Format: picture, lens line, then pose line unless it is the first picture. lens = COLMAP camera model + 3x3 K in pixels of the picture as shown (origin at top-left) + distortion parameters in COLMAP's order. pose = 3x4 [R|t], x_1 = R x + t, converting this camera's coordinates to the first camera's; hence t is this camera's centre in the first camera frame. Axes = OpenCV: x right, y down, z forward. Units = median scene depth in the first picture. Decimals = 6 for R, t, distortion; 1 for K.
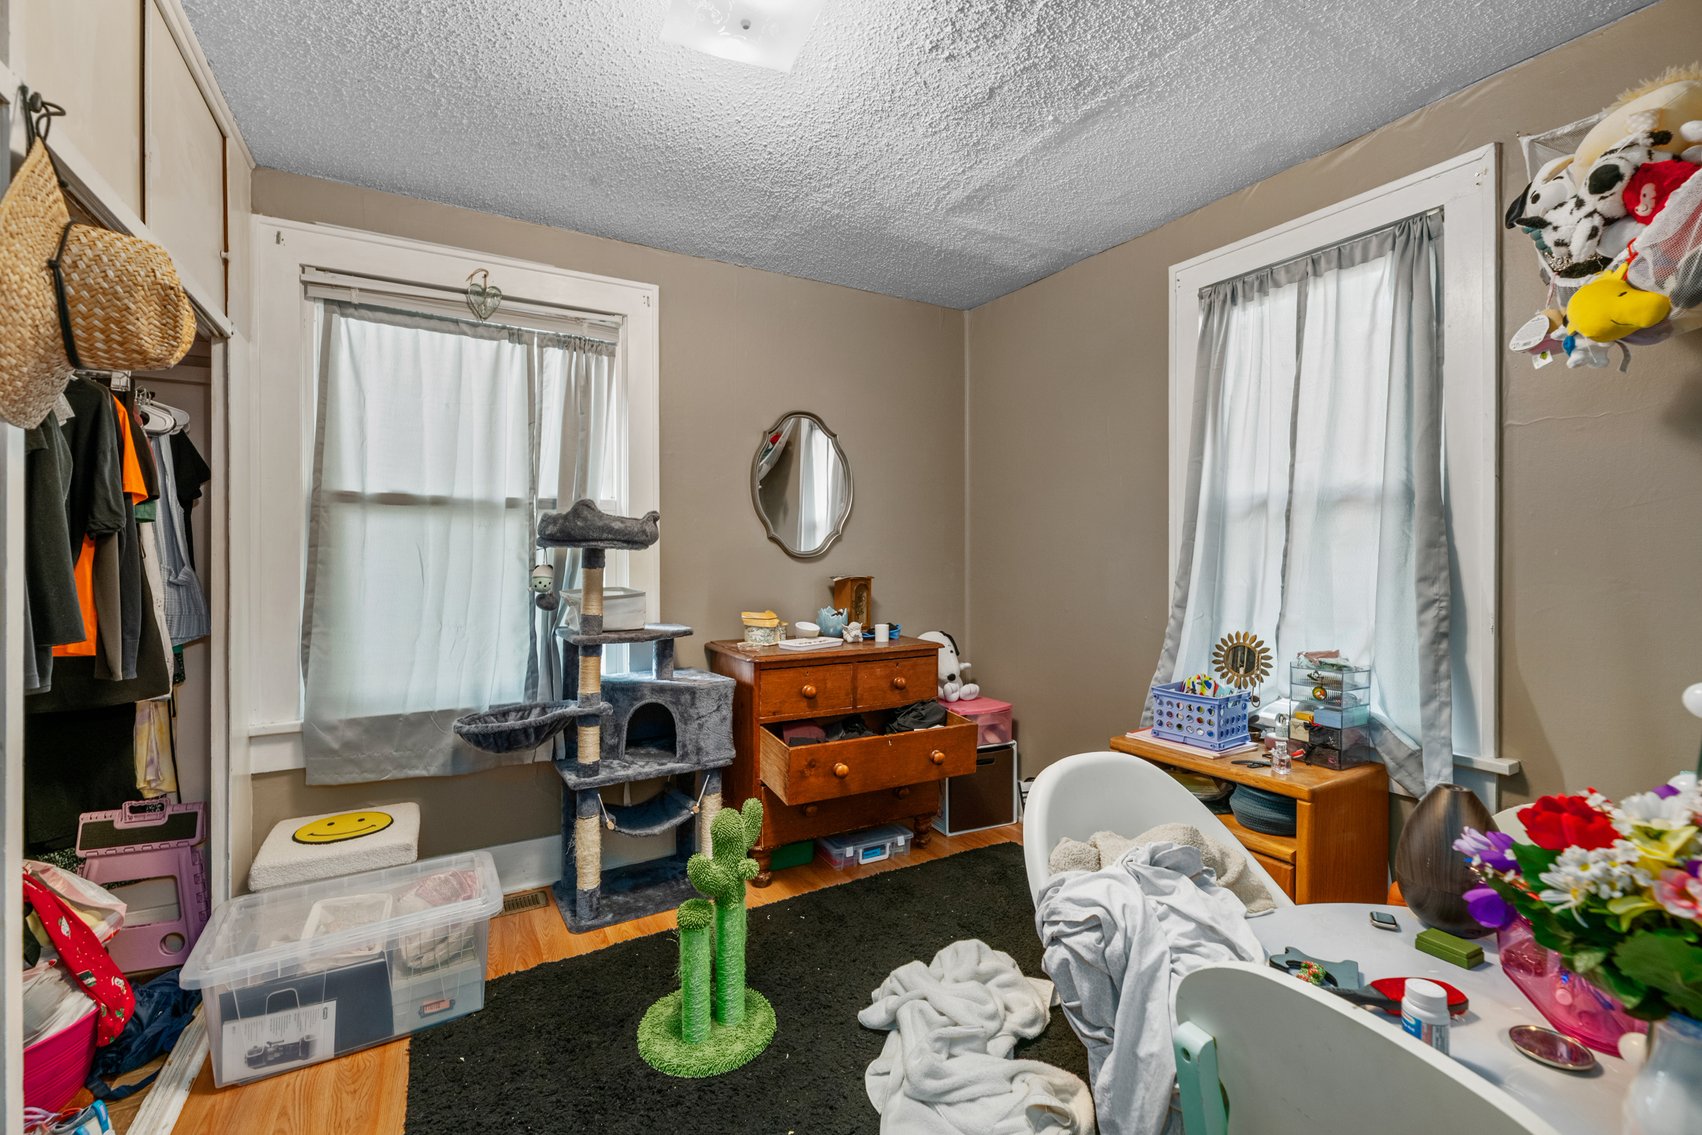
lens RADIAL K [[731.7, 0, 846.9], [0, 731.7, 563.6], [0, 0, 1]] dist [0.001416, -0.003623]
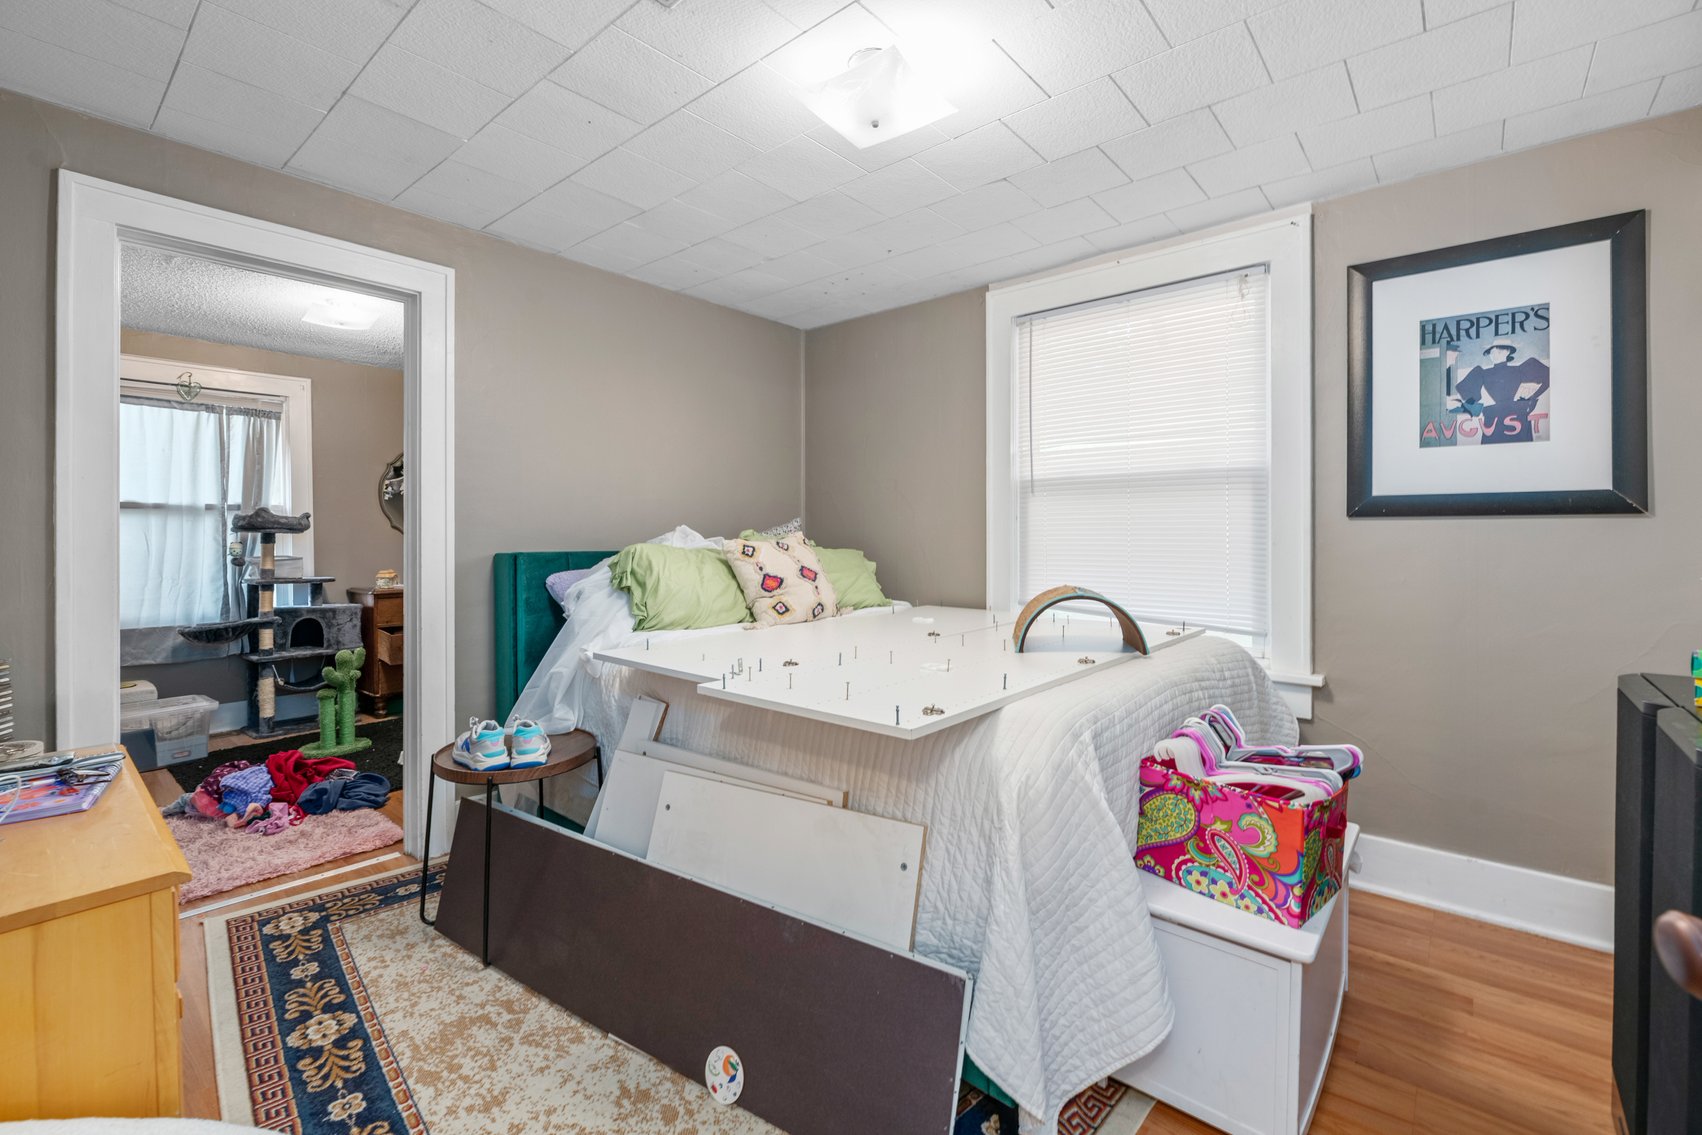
lens RADIAL K [[731.7, 0, 850.7], [0, 731.7, 545.6], [0, 0, 1]] dist [0.001416, -0.003623]
pose [[0.938912, -0.013009, 0.343911, 0.375179], [0.014134, 0.999900, -0.000764, 0.031353], [-0.343867, 0.005579, 0.939002, -1.162755]]
